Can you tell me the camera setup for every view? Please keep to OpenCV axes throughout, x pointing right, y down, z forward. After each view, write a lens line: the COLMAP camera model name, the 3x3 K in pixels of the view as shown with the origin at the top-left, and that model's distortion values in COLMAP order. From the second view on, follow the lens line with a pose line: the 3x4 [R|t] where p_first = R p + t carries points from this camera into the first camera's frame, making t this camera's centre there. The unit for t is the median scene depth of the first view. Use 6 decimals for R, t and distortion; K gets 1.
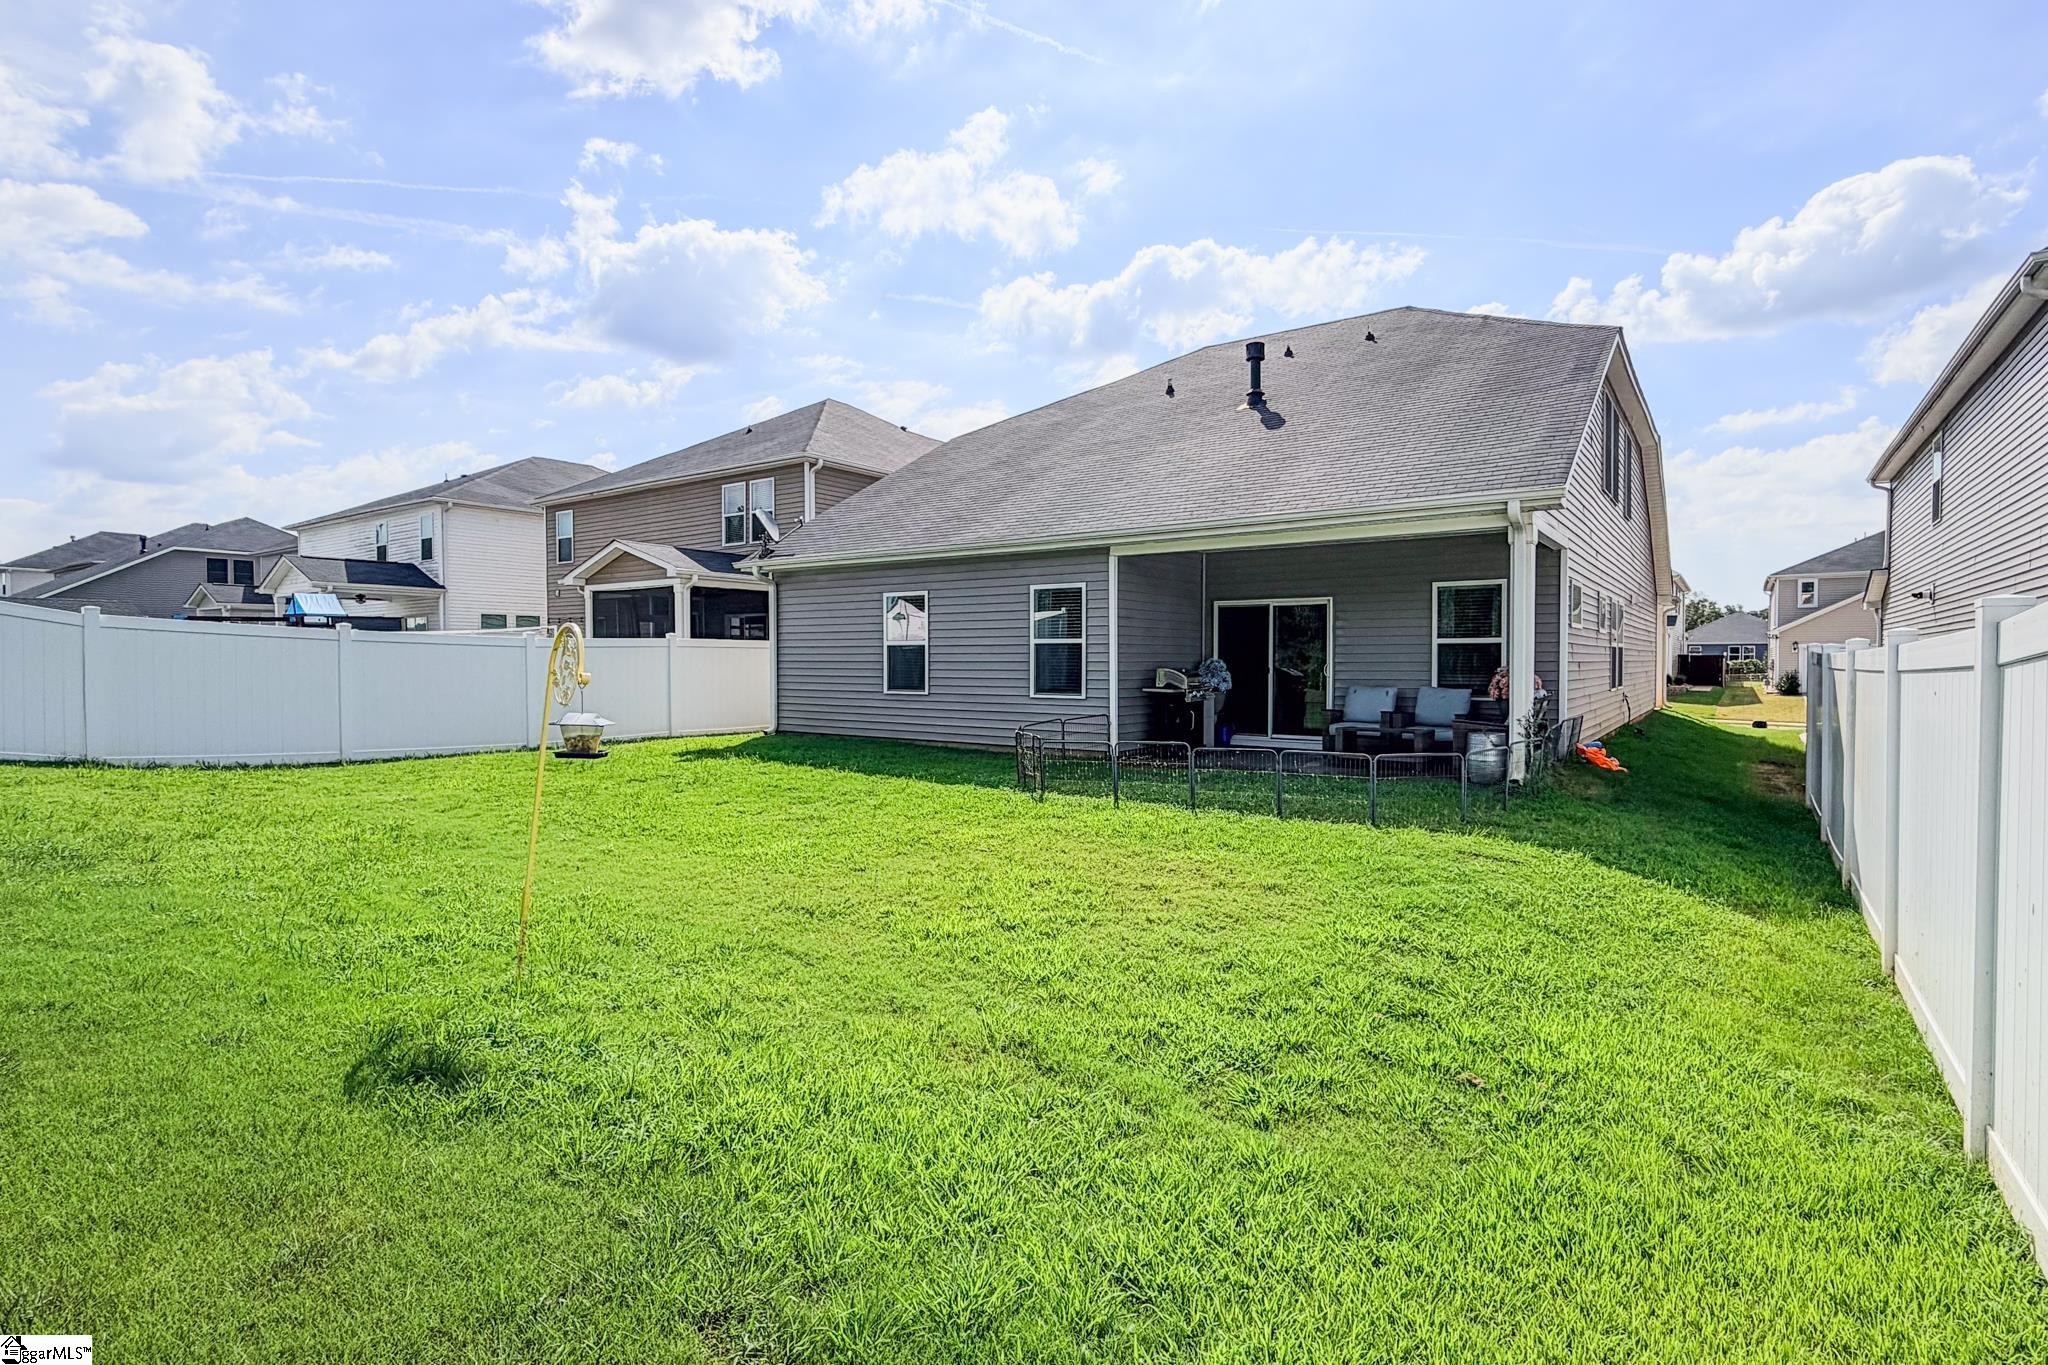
lens RADIAL K [[975.6, 0, 1106.2], [0, 975.6, 676.9], [0, 0, 1]] dist [-0.001285, 0.000075]
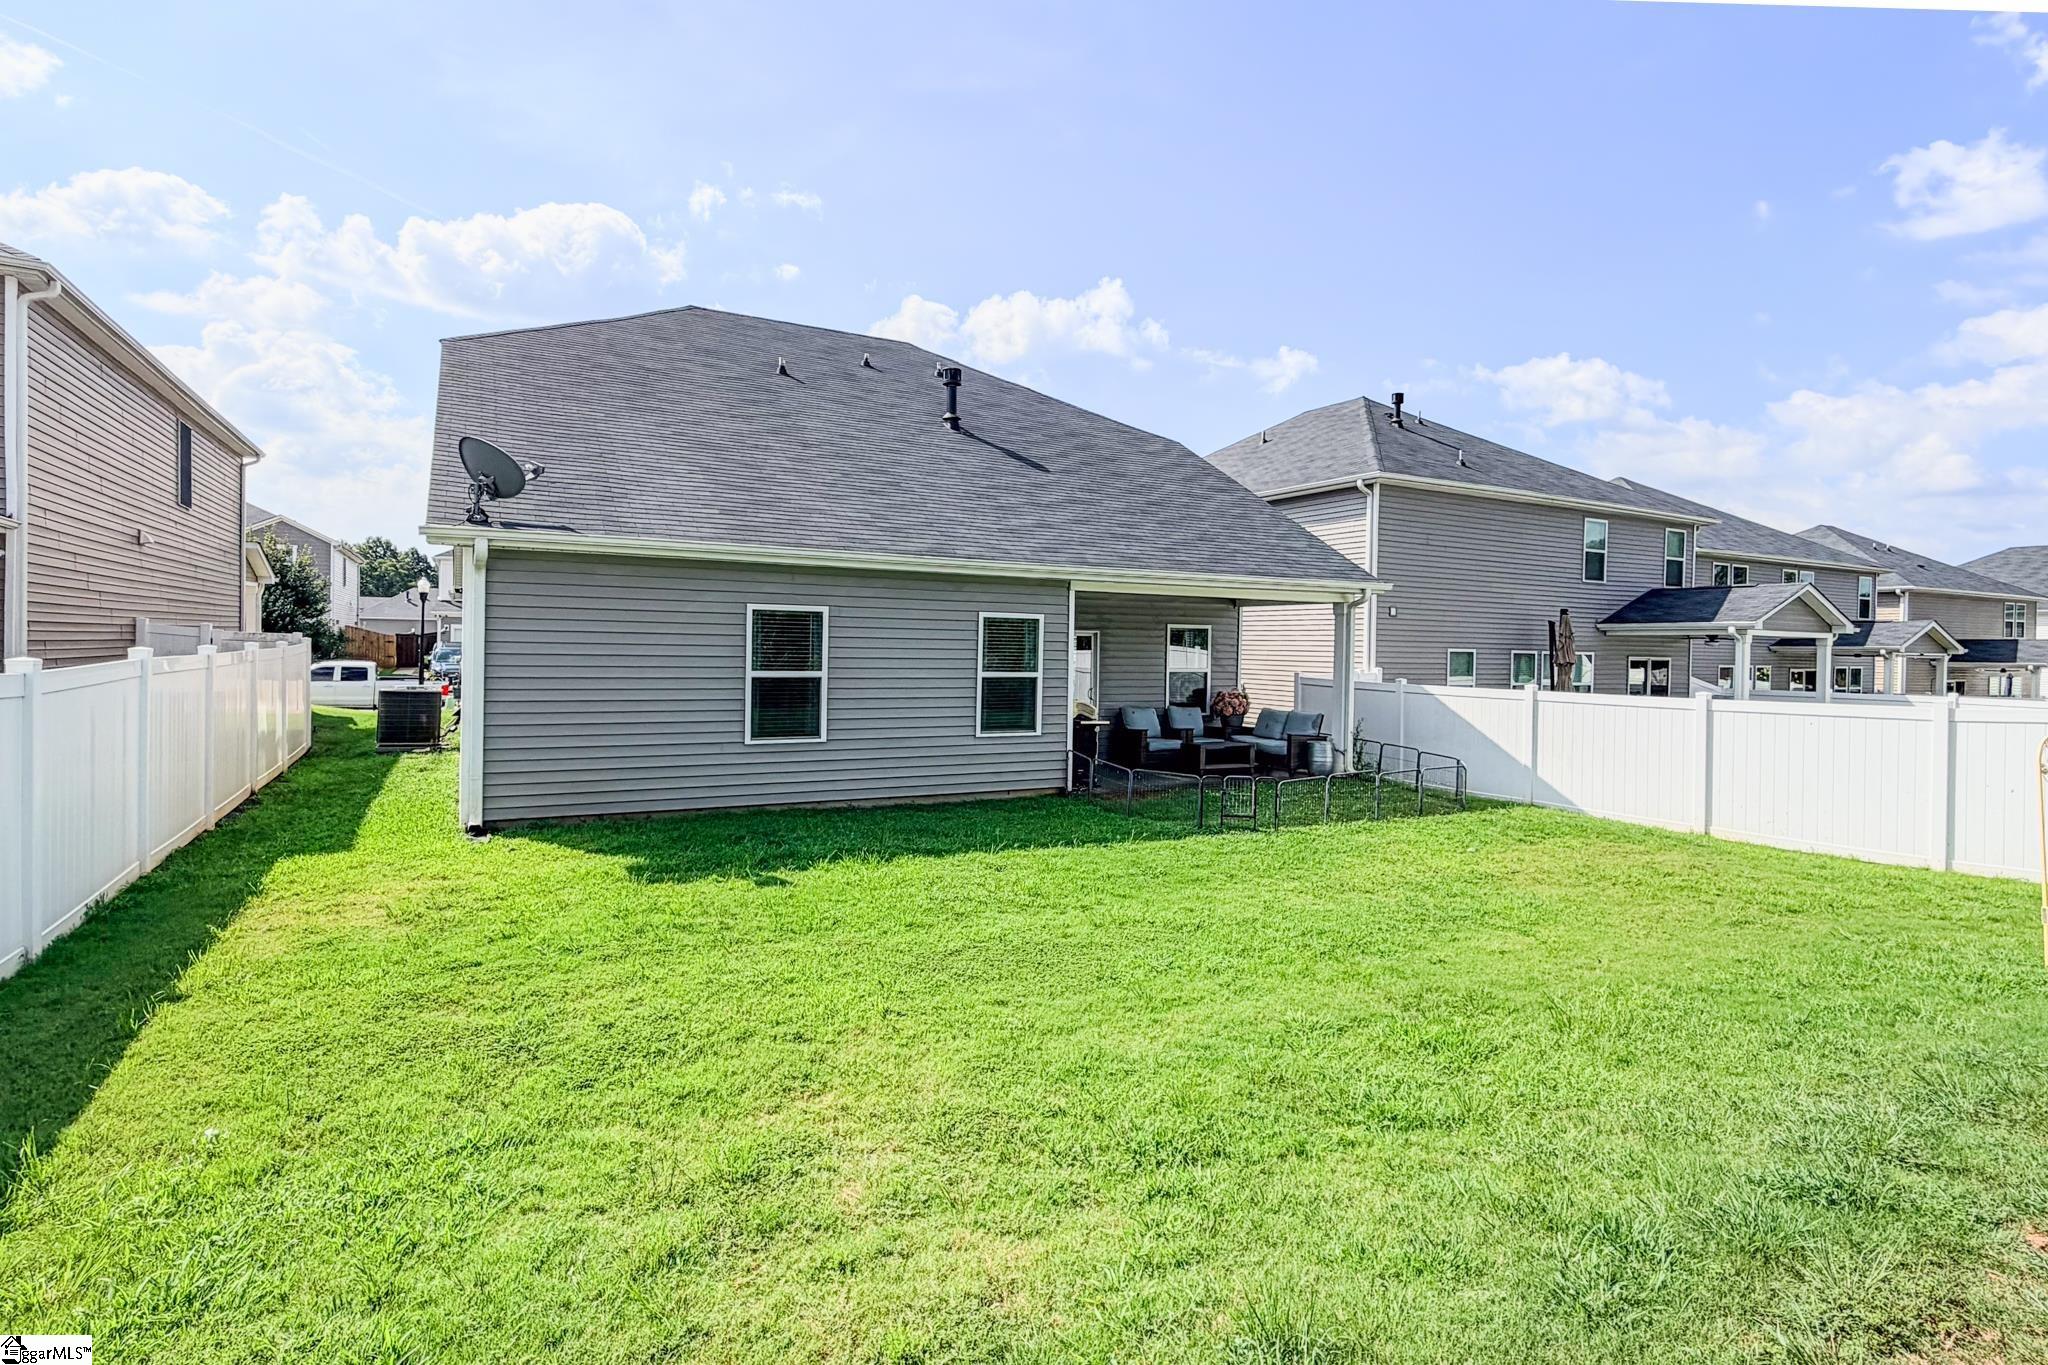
lens RADIAL K [[1000.1, 0, 1022.8], [0, 1000.1, 659.1], [0, 0, 1]] dist [0.001654, 0.000086]
pose [[0.469202, -0.003948, 0.883082, -0.774016], [-0.002103, 0.999982, 0.005589, -0.049689], [-0.883089, -0.004480, 0.469185, 0.475653]]
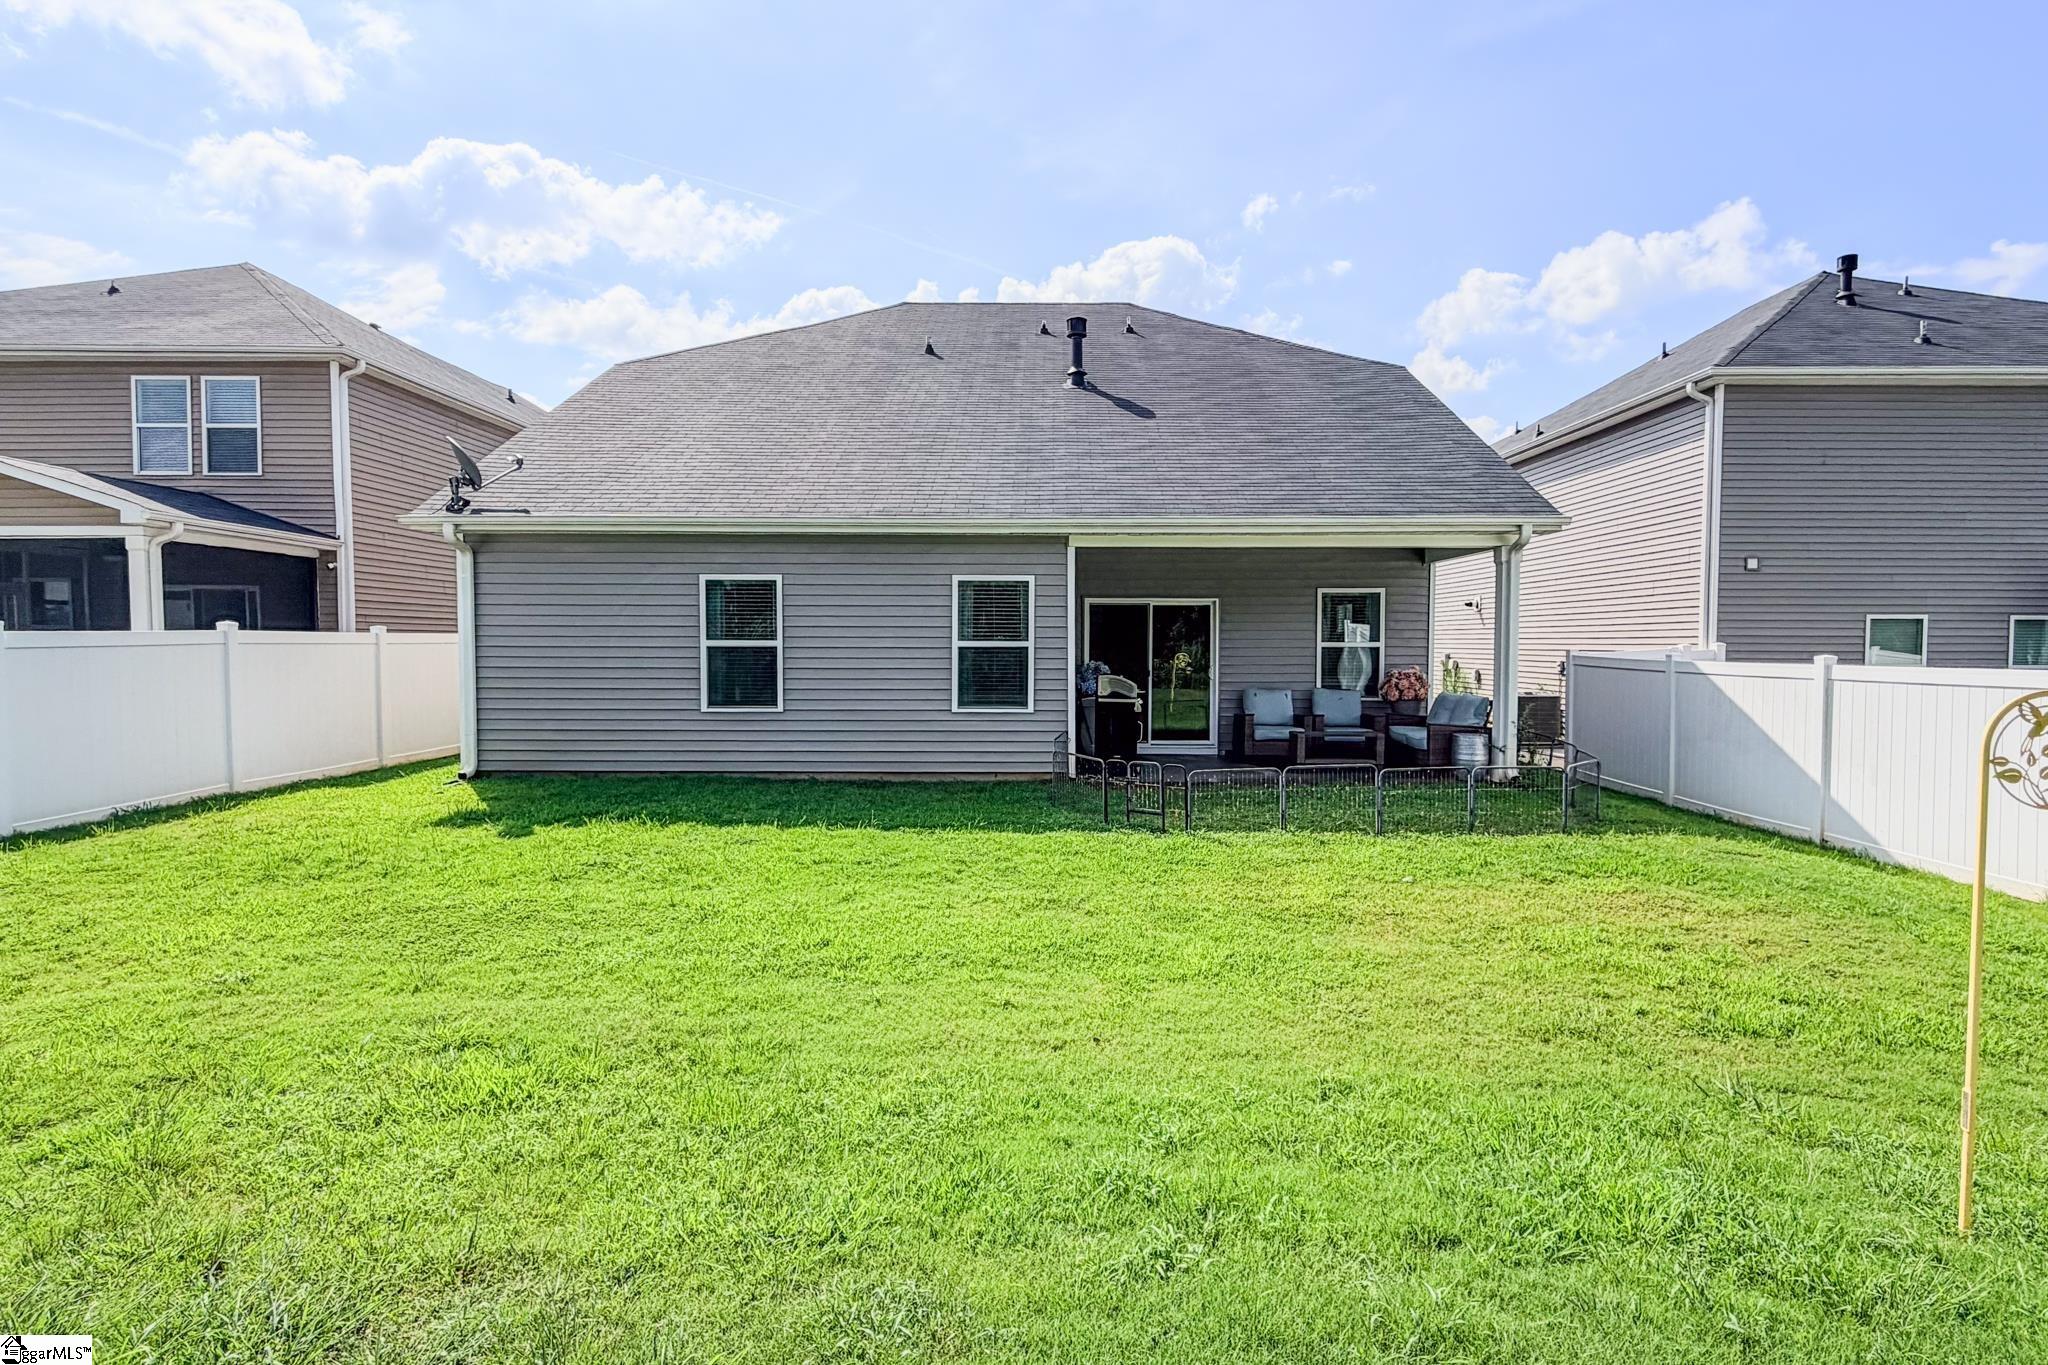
lens RADIAL K [[1008.0, 0, 1065.2], [0, 1008.0, 682.3], [0, 0, 1]] dist [-0.000611, 0.000668]
pose [[0.832553, -0.020464, 0.553567, -0.417203], [0.007344, 0.999637, 0.025909, -0.022640], [-0.553896, -0.017506, 0.832402, 0.216491]]
